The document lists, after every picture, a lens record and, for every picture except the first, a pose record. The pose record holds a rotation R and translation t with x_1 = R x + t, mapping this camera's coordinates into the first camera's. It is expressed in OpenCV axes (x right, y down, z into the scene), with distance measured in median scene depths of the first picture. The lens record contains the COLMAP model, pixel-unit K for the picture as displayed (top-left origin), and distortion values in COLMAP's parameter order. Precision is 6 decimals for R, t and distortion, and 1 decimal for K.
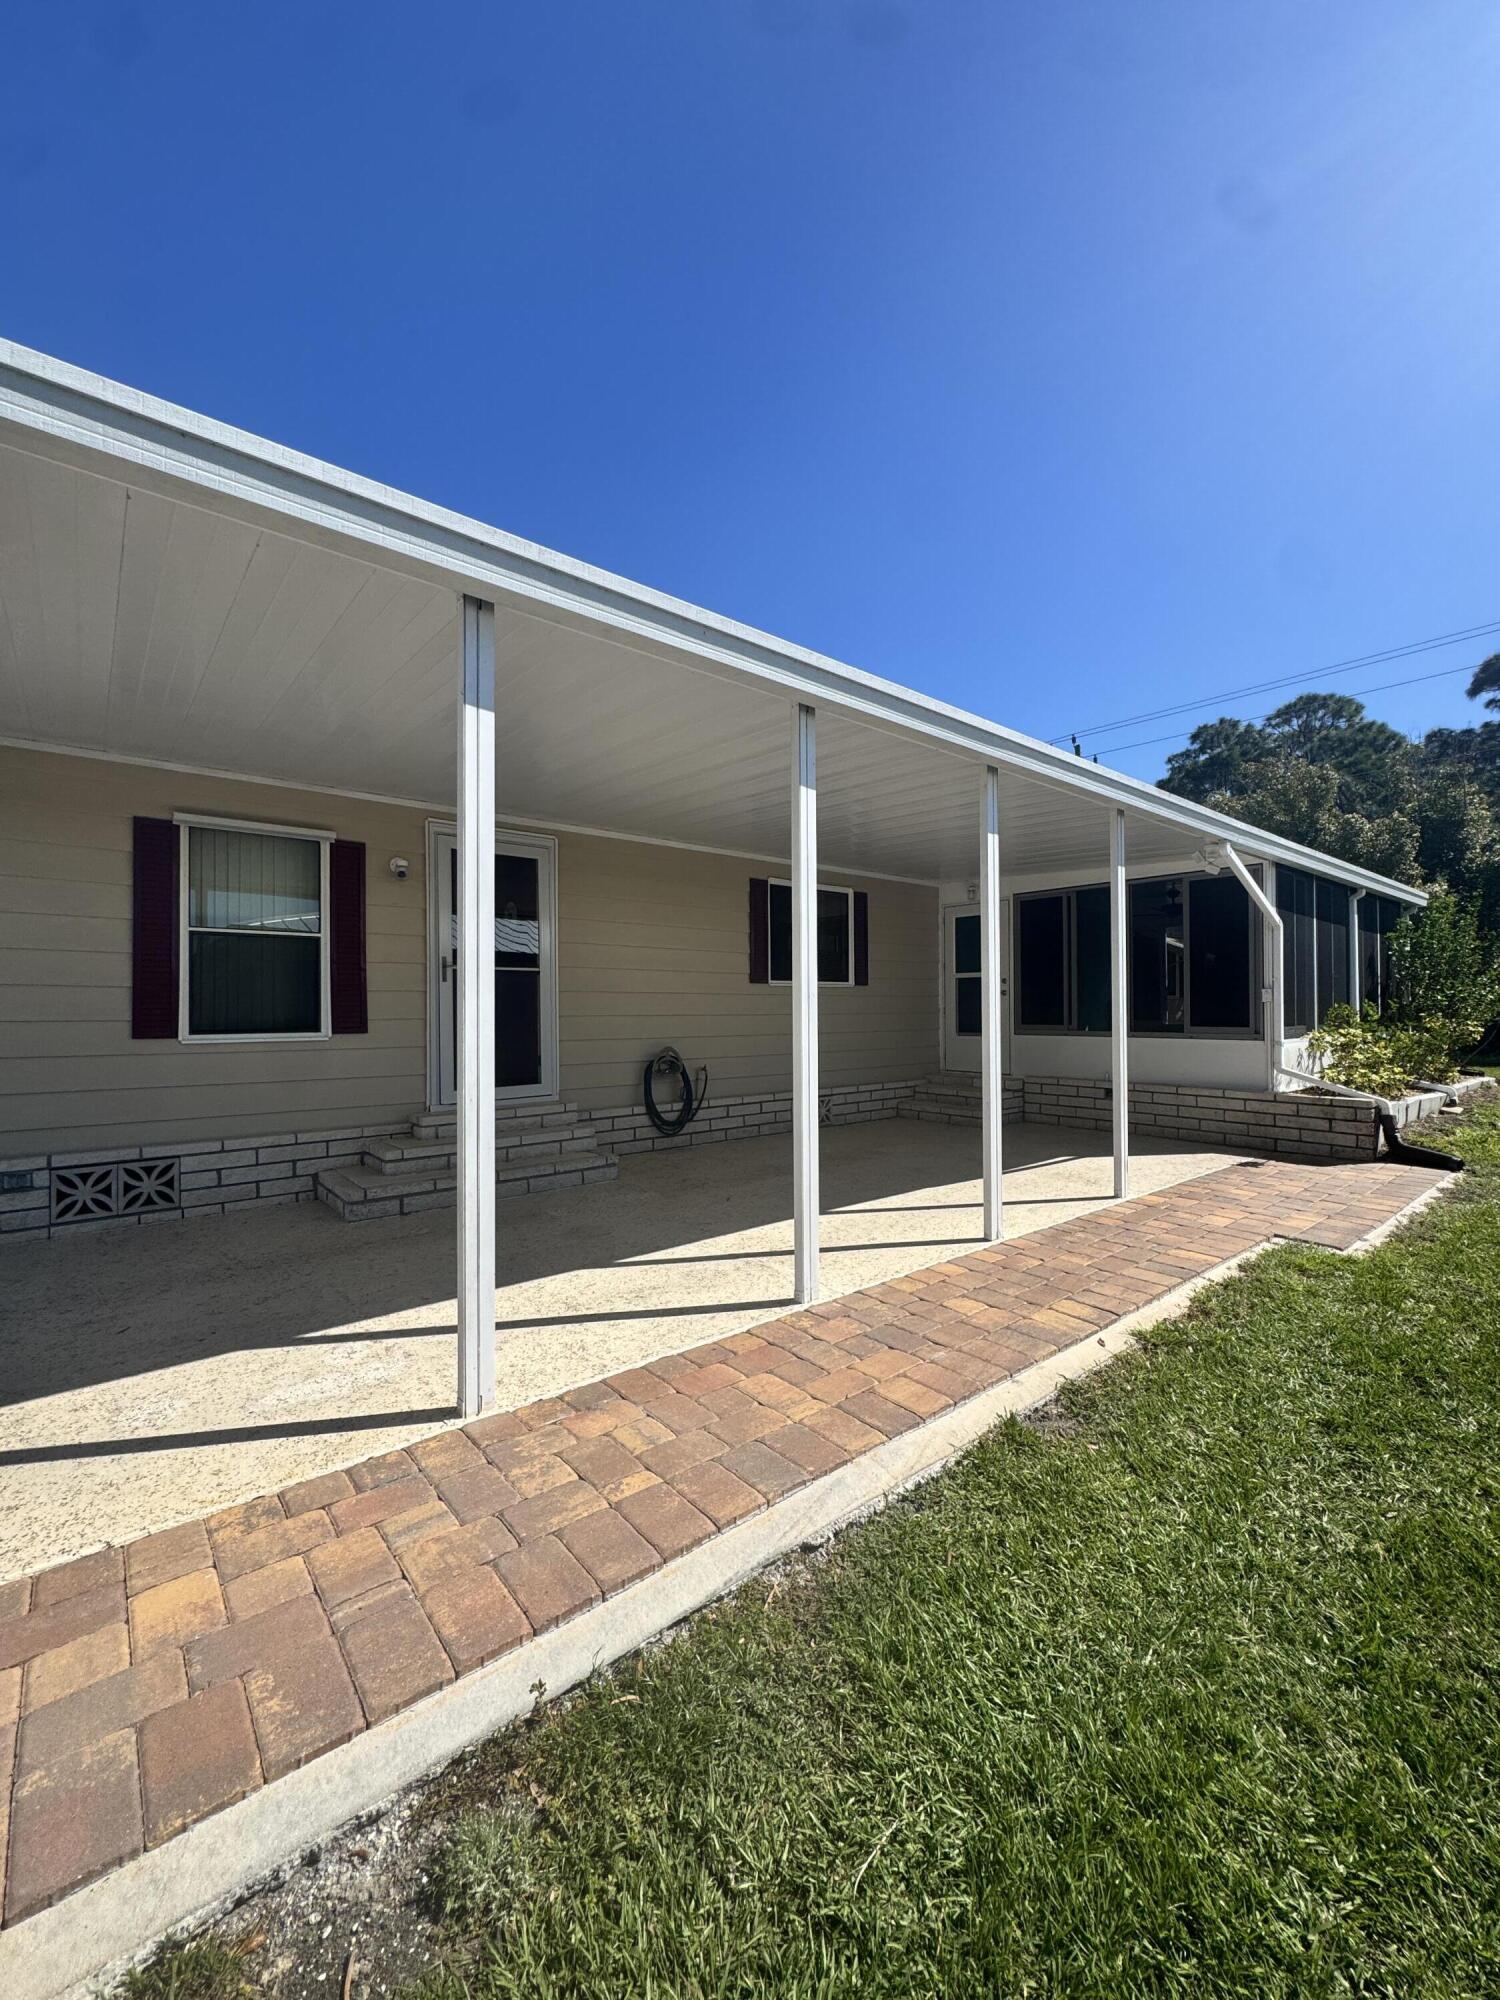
lens RADIAL K [[796.8, 0, 743.5], [0, 796.8, 1002.8], [0, 0, 1]] dist [-0.004263, 0.000225]
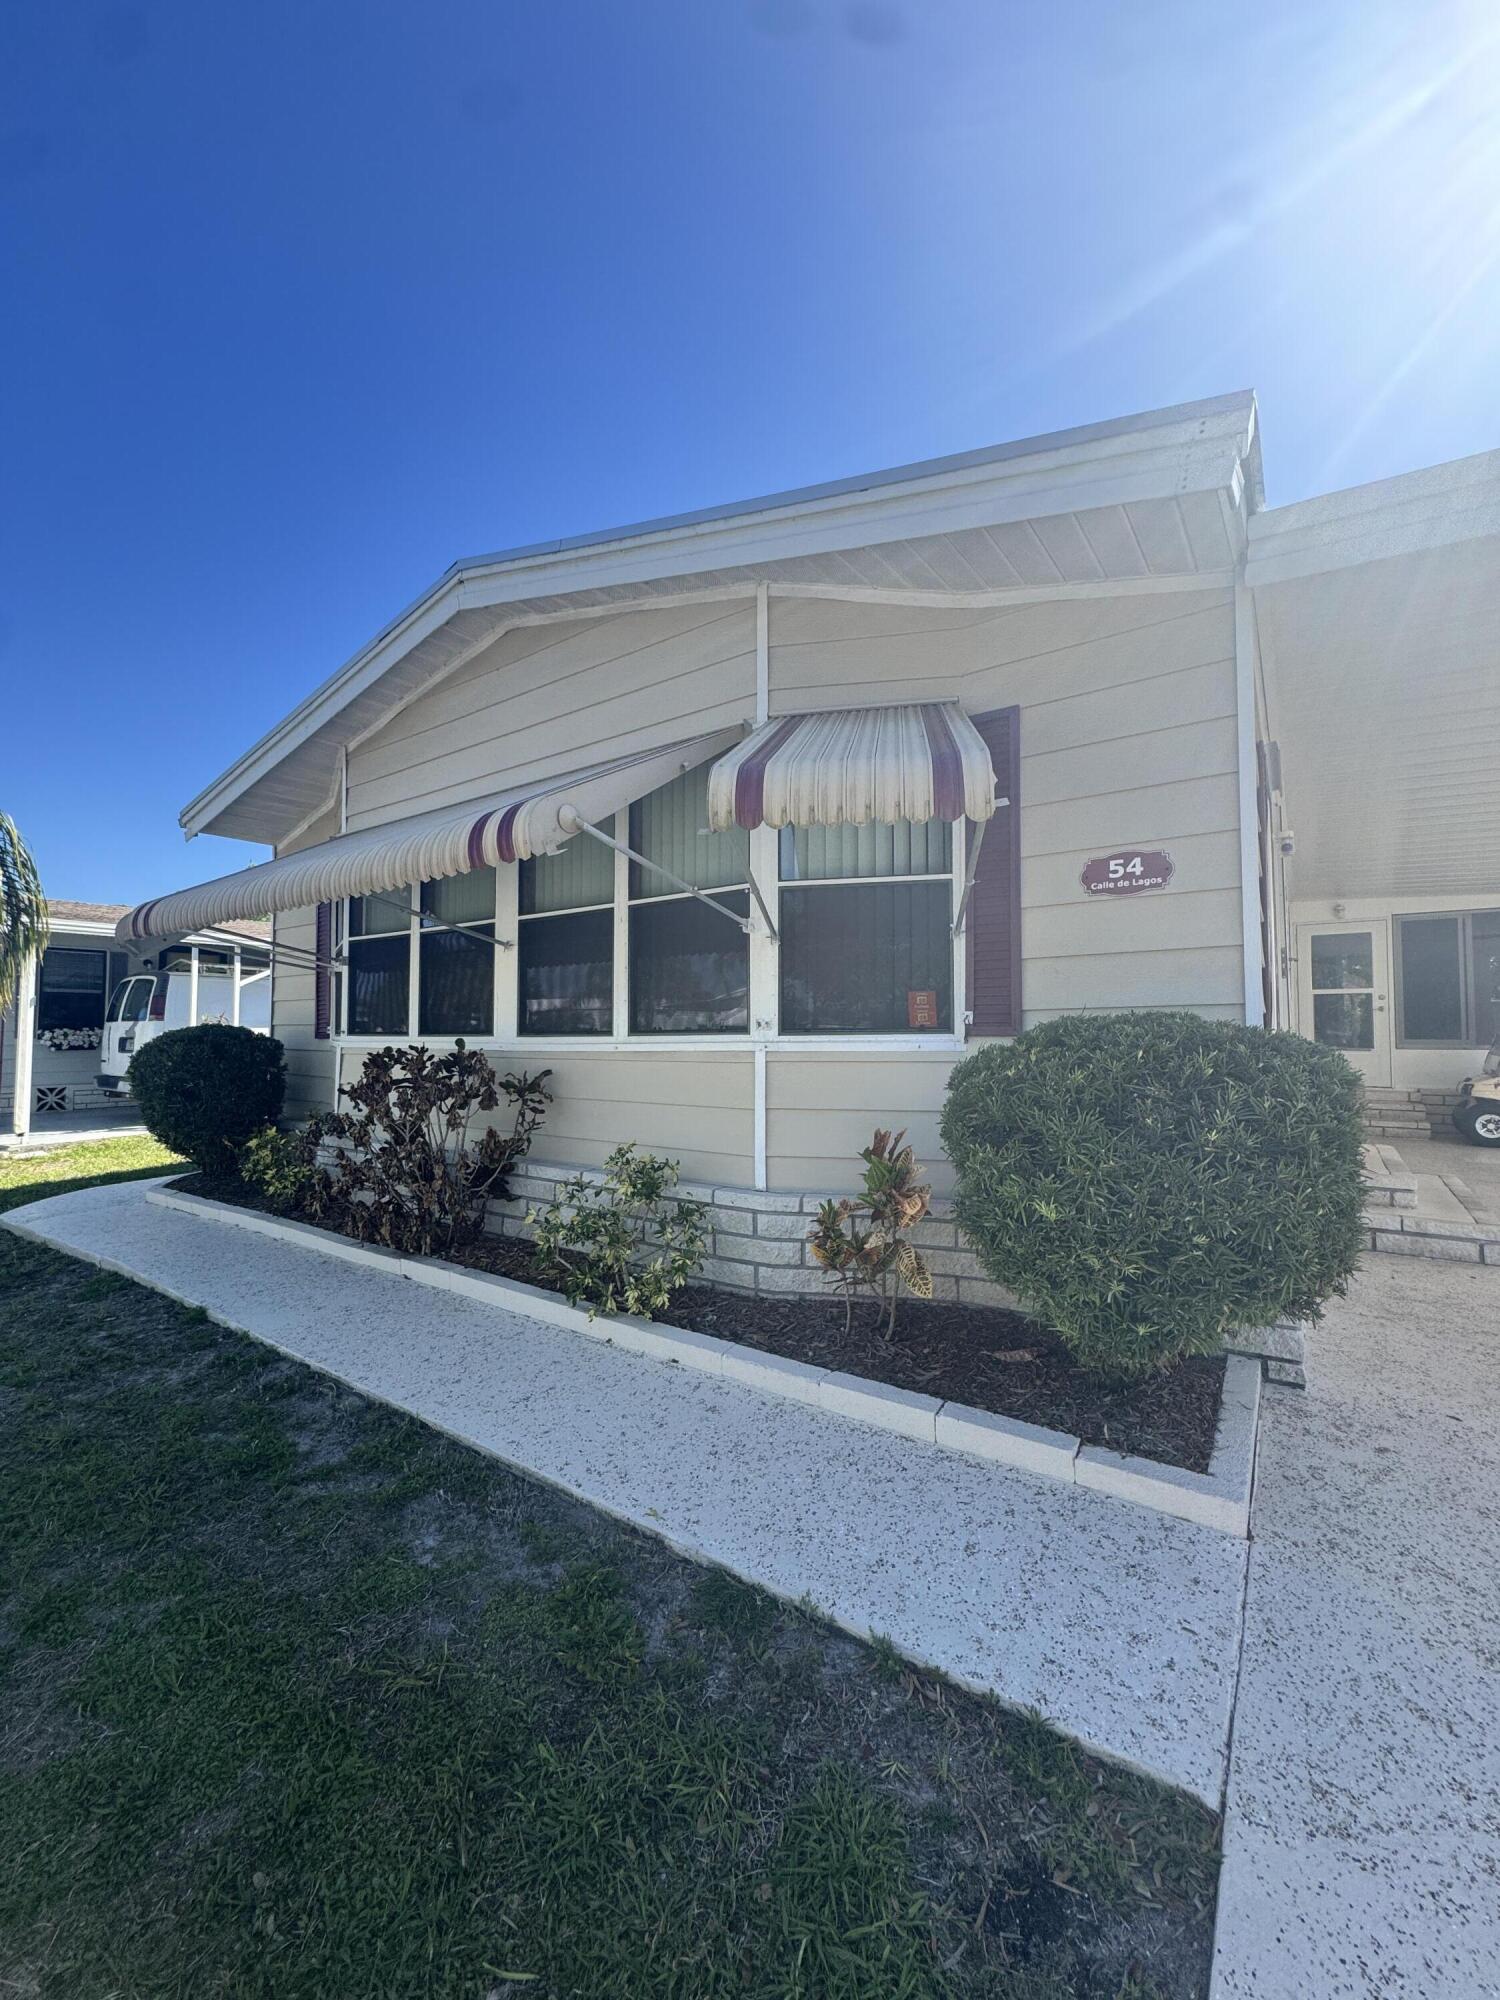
lens RADIAL K [[796.8, 0, 751.0], [0, 796.8, 995.4], [0, 0, 1]] dist [-0.004263, 0.000225]
pose [[0.961929, 0.021010, 0.272490, -1.327453], [-0.009107, 0.998951, -0.044873, 0.042785], [-0.273147, 0.040683, 0.961112, 0.396386]]
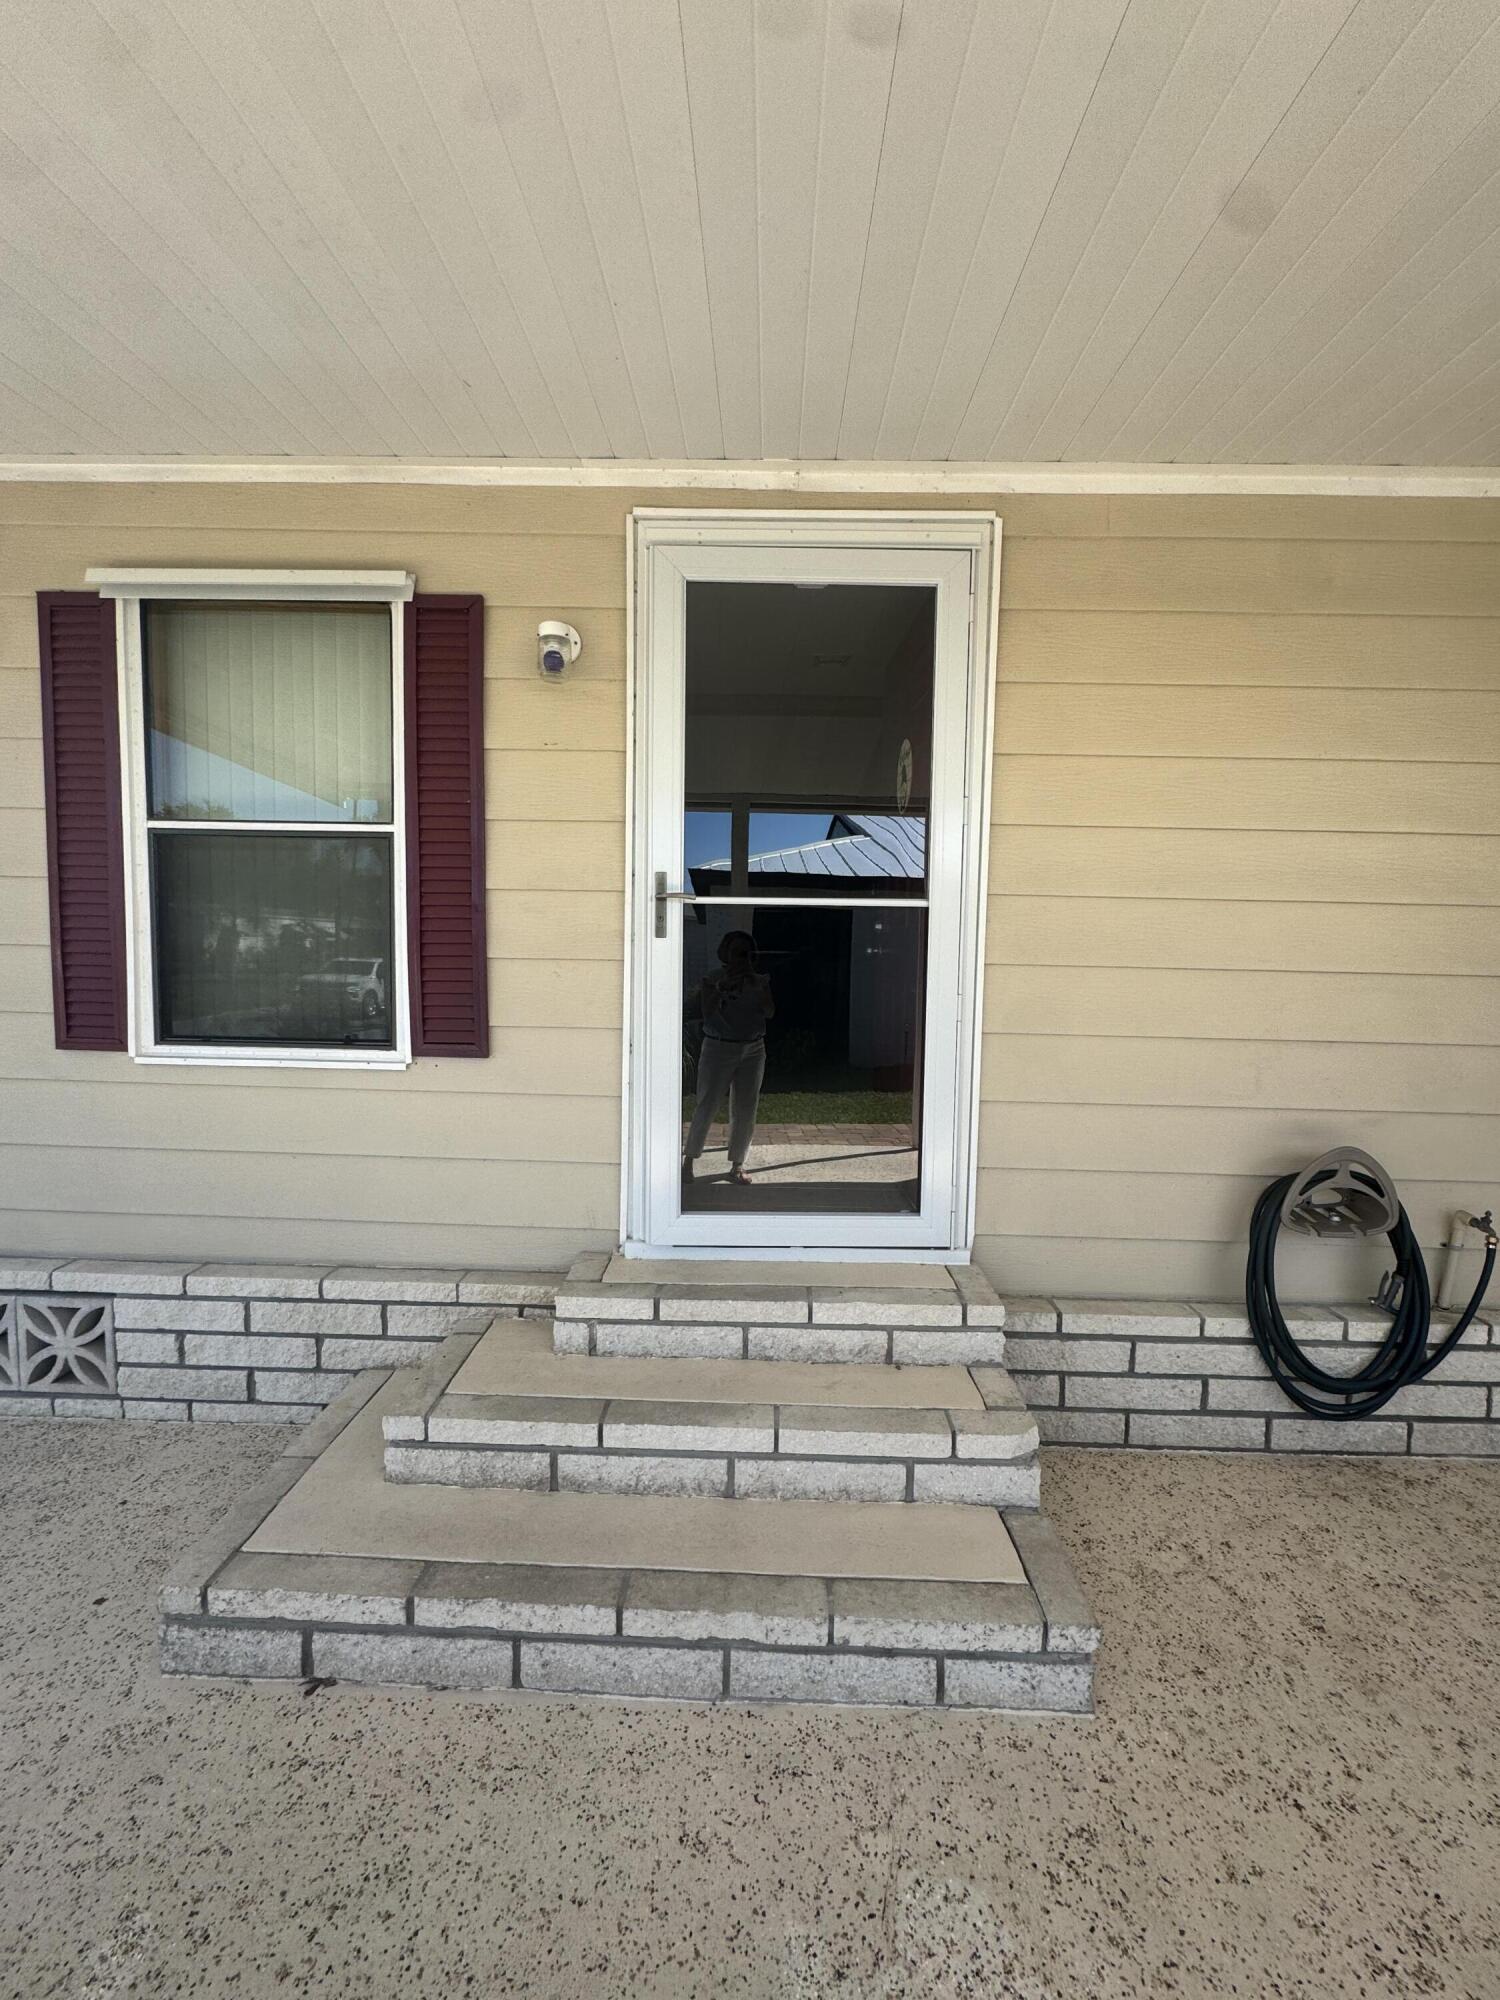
lens RADIAL K [[796.8, 0, 754.9], [0, 796.8, 998.5], [0, 0, 1]] dist [-0.004263, 0.000225]
pose [[0.759999, 0.069270, -0.646223, -0.101446], [-0.018803, 0.996231, 0.084675, -0.034995], [0.649652, -0.052202, 0.758437, 0.844338]]
